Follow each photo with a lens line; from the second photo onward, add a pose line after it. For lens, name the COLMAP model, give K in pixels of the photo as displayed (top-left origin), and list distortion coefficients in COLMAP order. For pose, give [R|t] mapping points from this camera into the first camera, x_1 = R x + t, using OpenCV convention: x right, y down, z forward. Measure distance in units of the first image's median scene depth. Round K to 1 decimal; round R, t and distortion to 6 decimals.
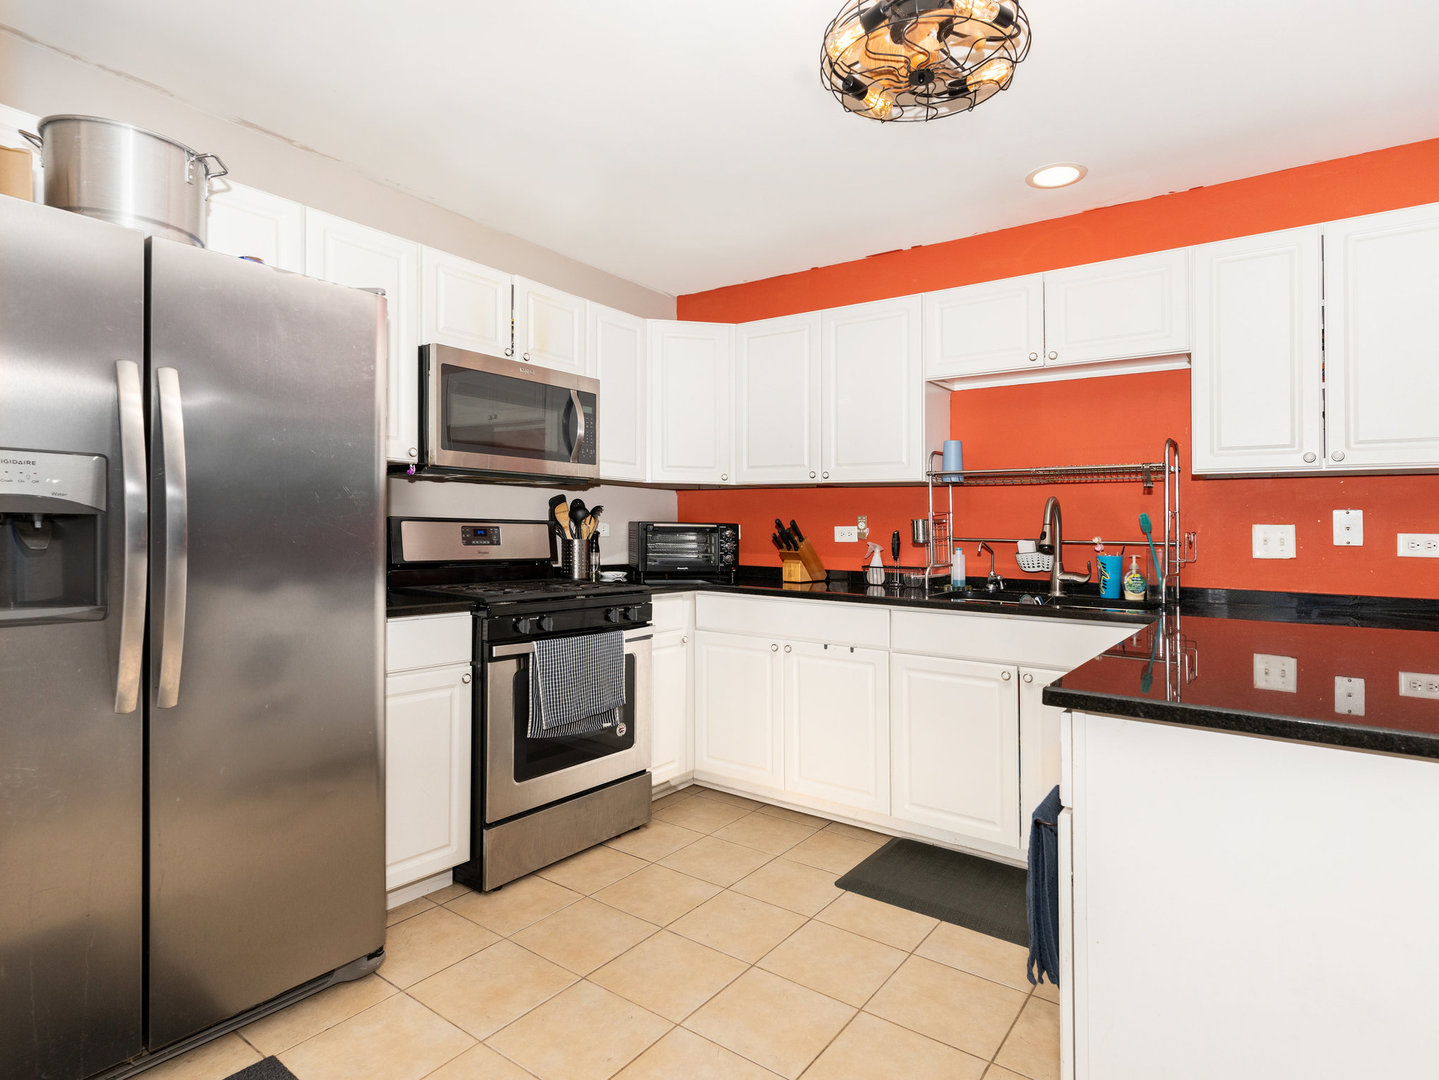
lens RADIAL K [[778.6, 0, 720.1], [0, 778.6, 543.5], [0, 0, 1]] dist [0.009456, -0.001155]
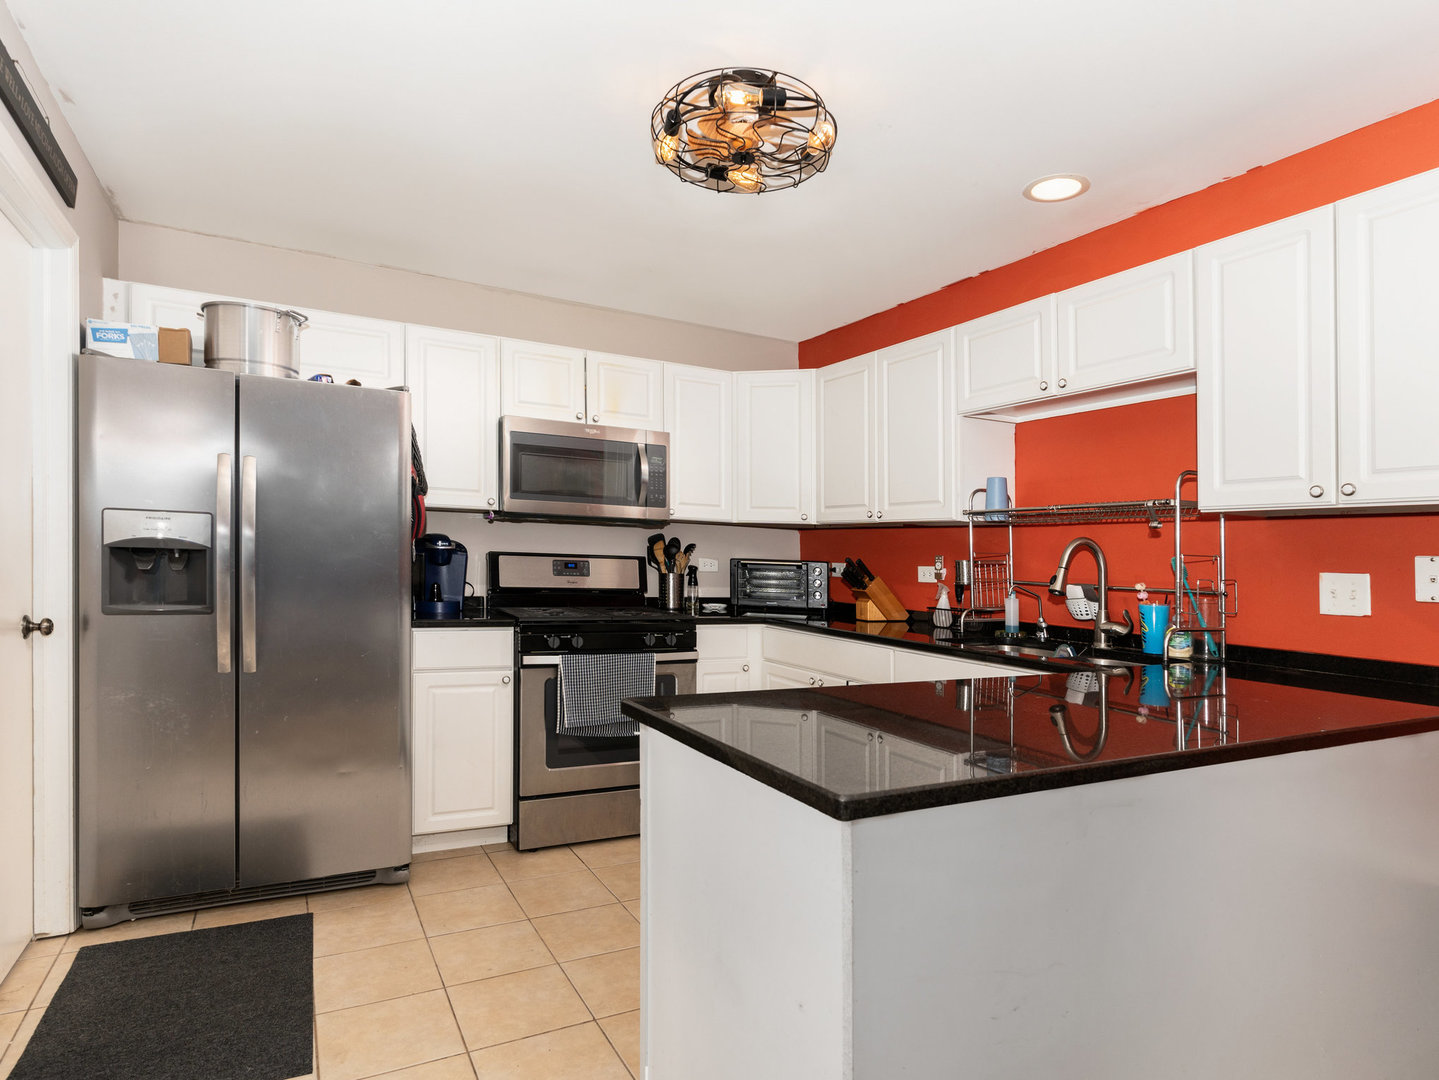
lens RADIAL K [[806.7, 0, 706.1], [0, 806.7, 580.8], [0, 0, 1]] dist [-0.000008, 0.002846]
pose [[0.900348, 0.026108, -0.434387, 0.434547], [-0.025462, 0.999649, 0.007307, -0.005034], [0.434426, 0.004482, 0.900697, -0.035300]]
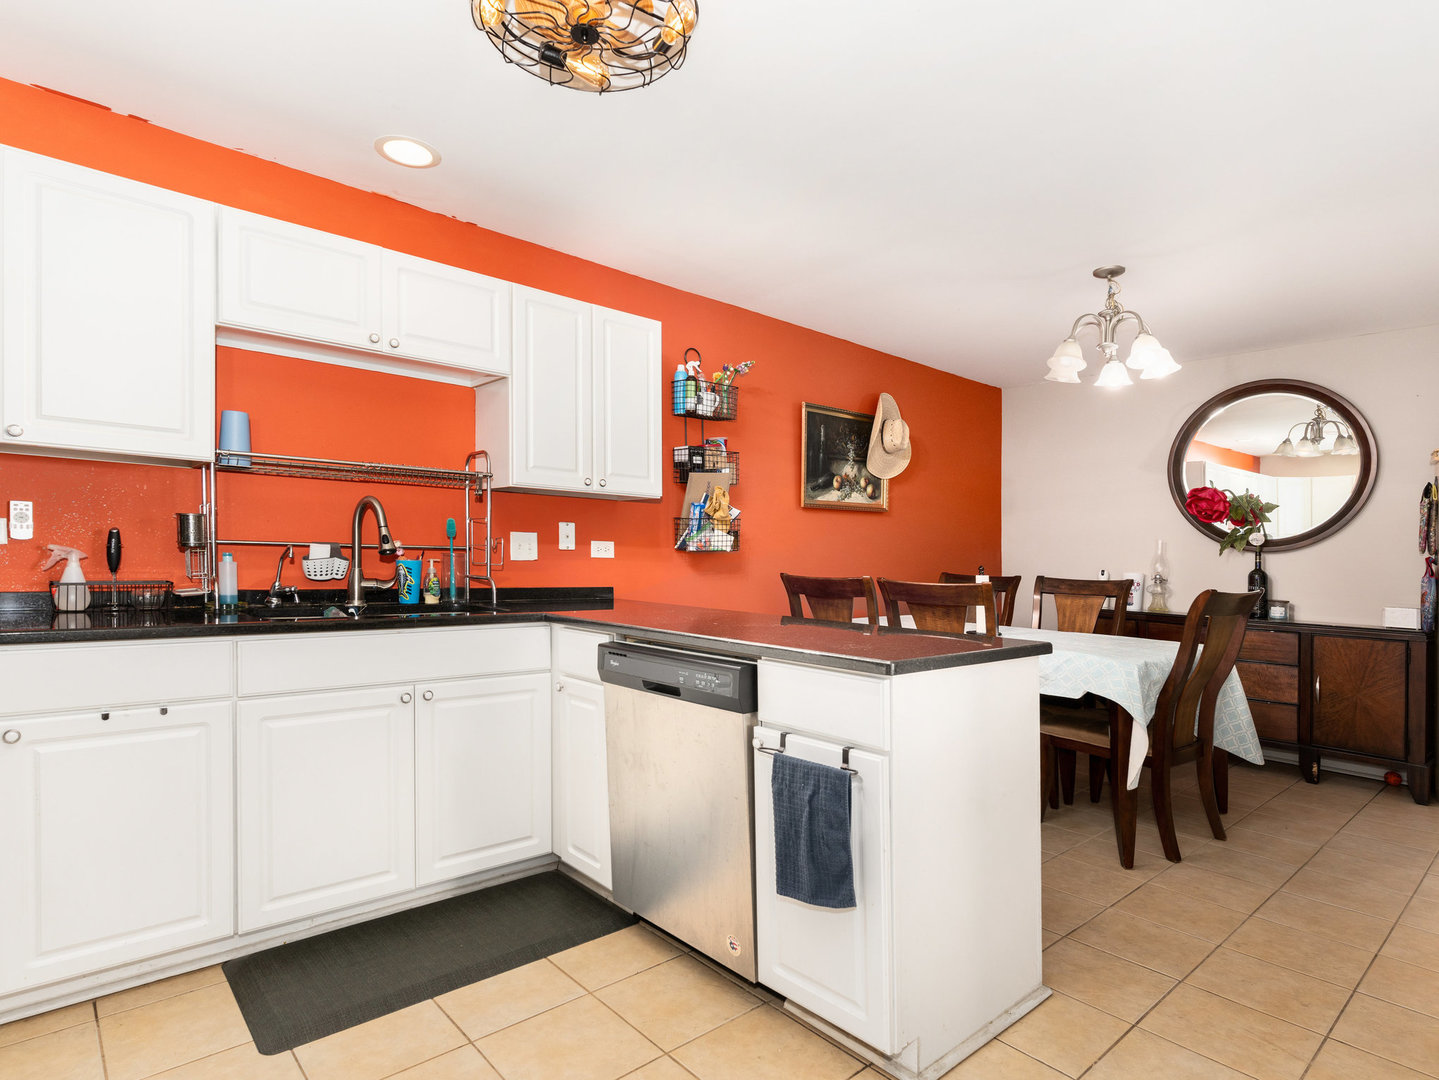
lens RADIAL K [[778.6, 0, 714.6], [0, 778.6, 544.2], [0, 0, 1]] dist [0.009456, -0.001155]
pose [[0.221227, 0.004249, 0.975213, -0.367092], [-0.004508, 0.999984, -0.003334, -0.002890], [-0.975212, -0.003659, 0.221243, 0.405198]]
